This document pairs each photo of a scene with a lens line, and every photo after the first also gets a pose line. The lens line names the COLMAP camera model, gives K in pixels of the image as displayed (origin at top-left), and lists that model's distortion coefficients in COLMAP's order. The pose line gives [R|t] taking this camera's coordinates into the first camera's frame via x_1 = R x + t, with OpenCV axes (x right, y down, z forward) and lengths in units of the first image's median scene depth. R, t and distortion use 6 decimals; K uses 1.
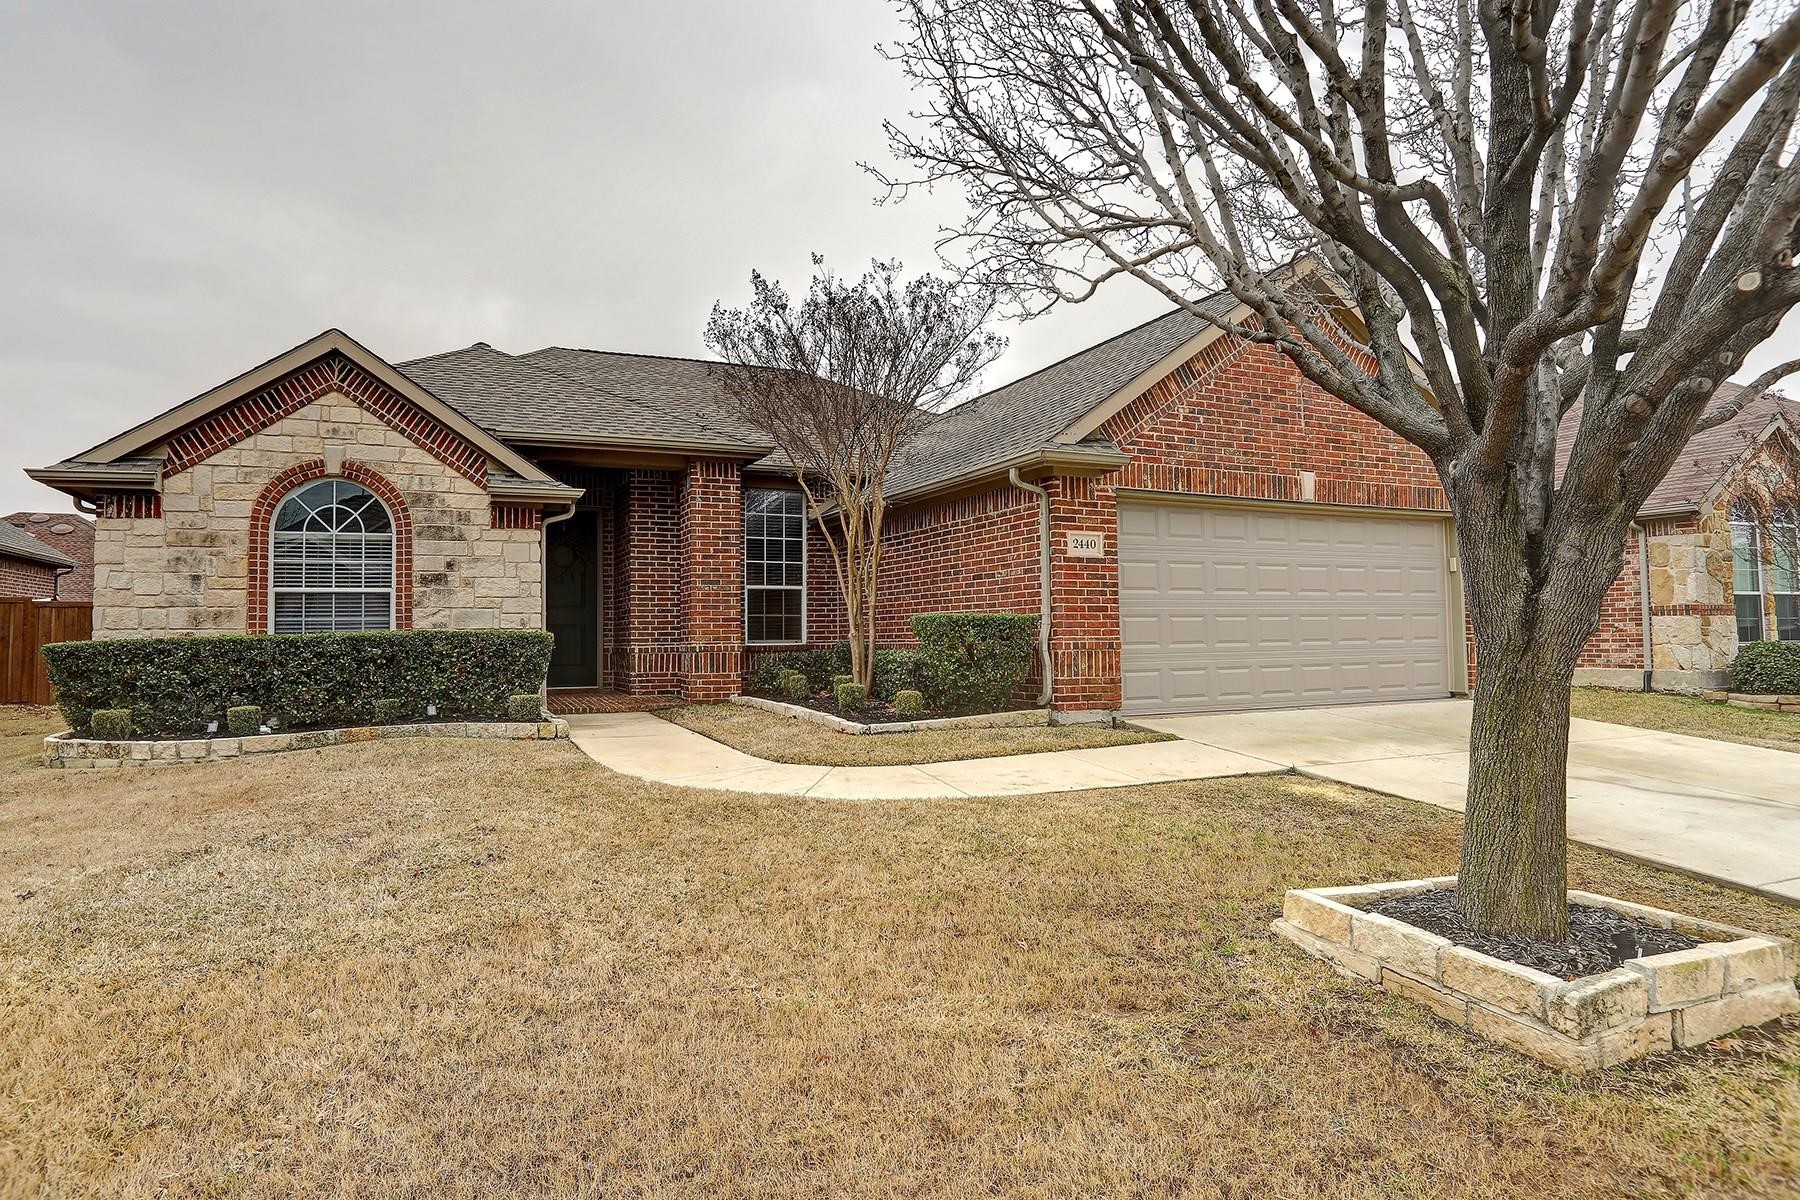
lens RADIAL K [[1053.3, 0, 885.2], [0, 1053.3, 589.3], [0, 0, 1]] dist [-0.074637, 0.054550]
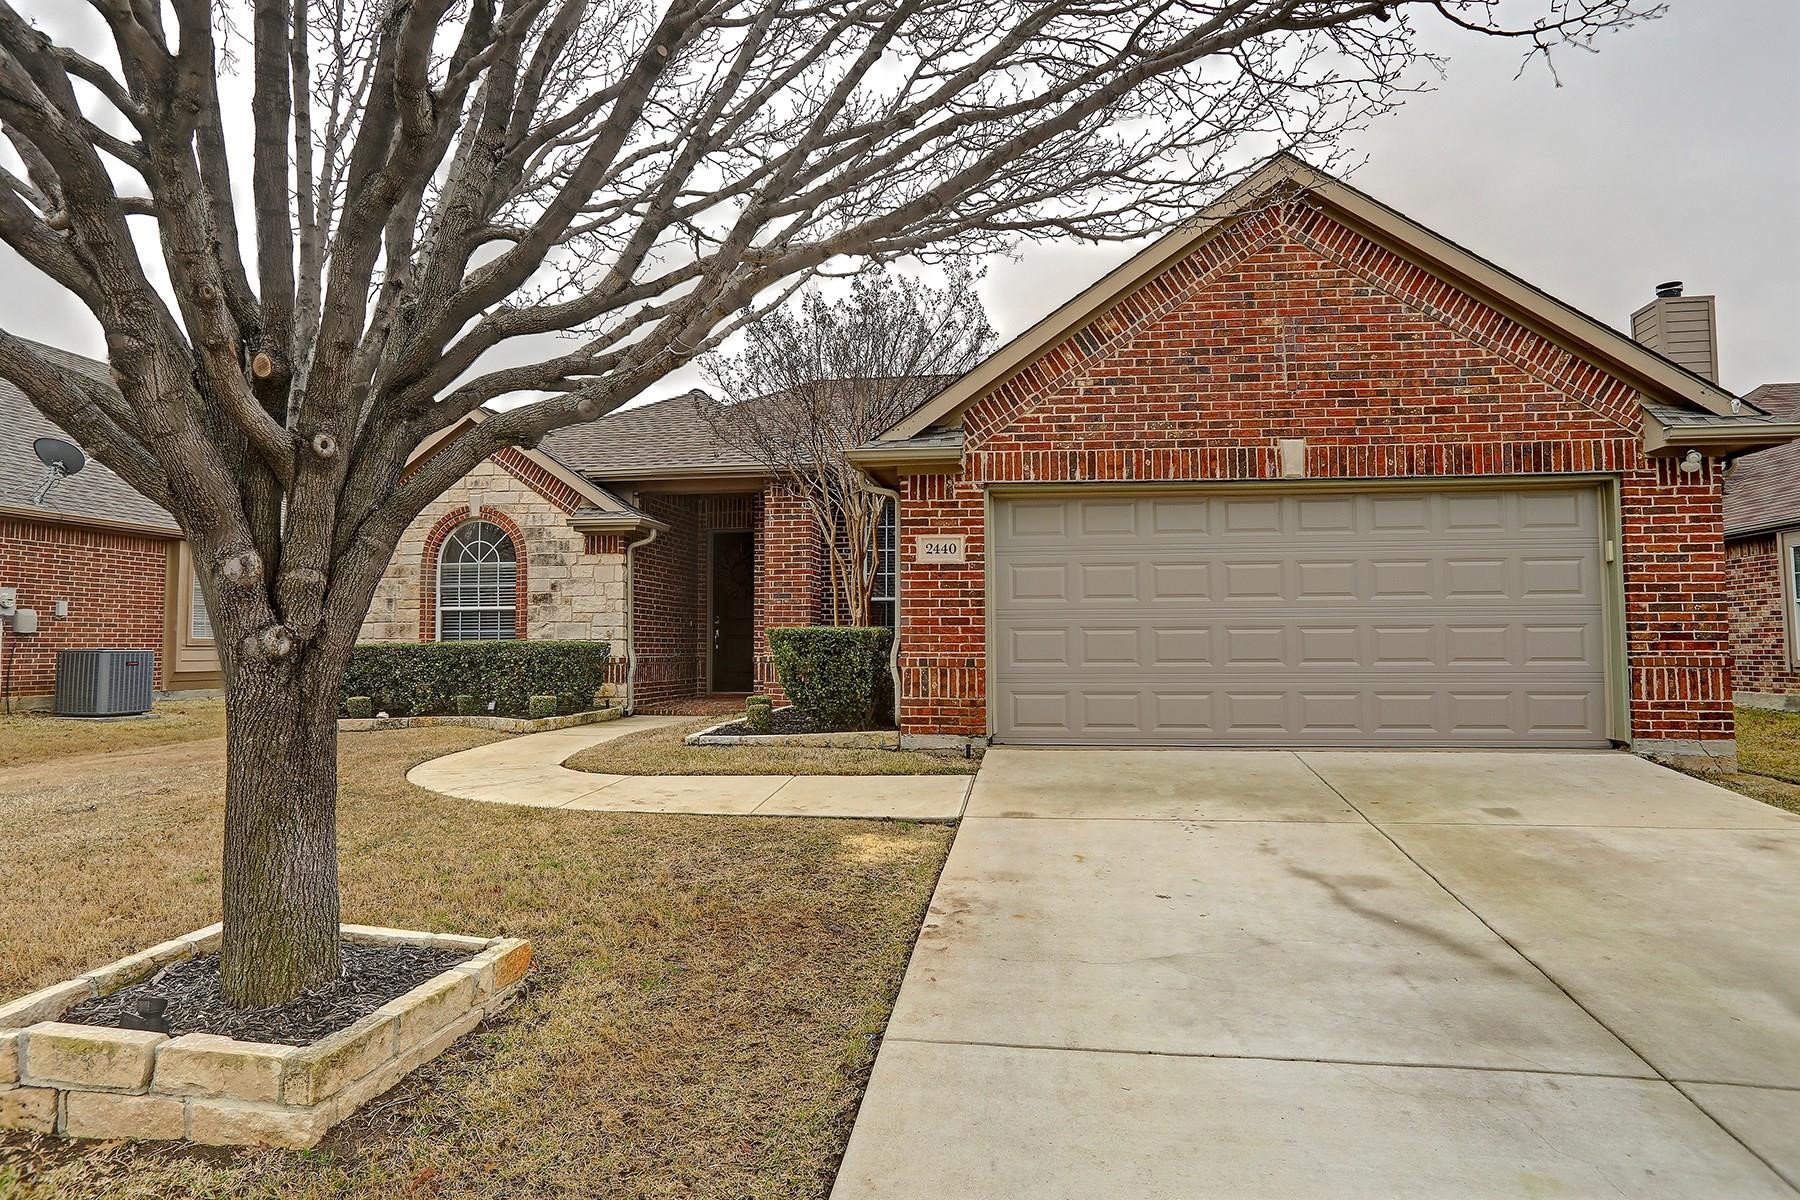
lens RADIAL K [[1053.3, 0, 885.2], [0, 1053.3, 589.3], [0, 0, 1]] dist [-0.074637, 0.054550]
pose [[0.838940, -0.020649, -0.543831, 0.589459], [0.016813, 0.999786, -0.012024, 0.001209], [0.543963, 0.000944, 0.839108, 0.205352]]
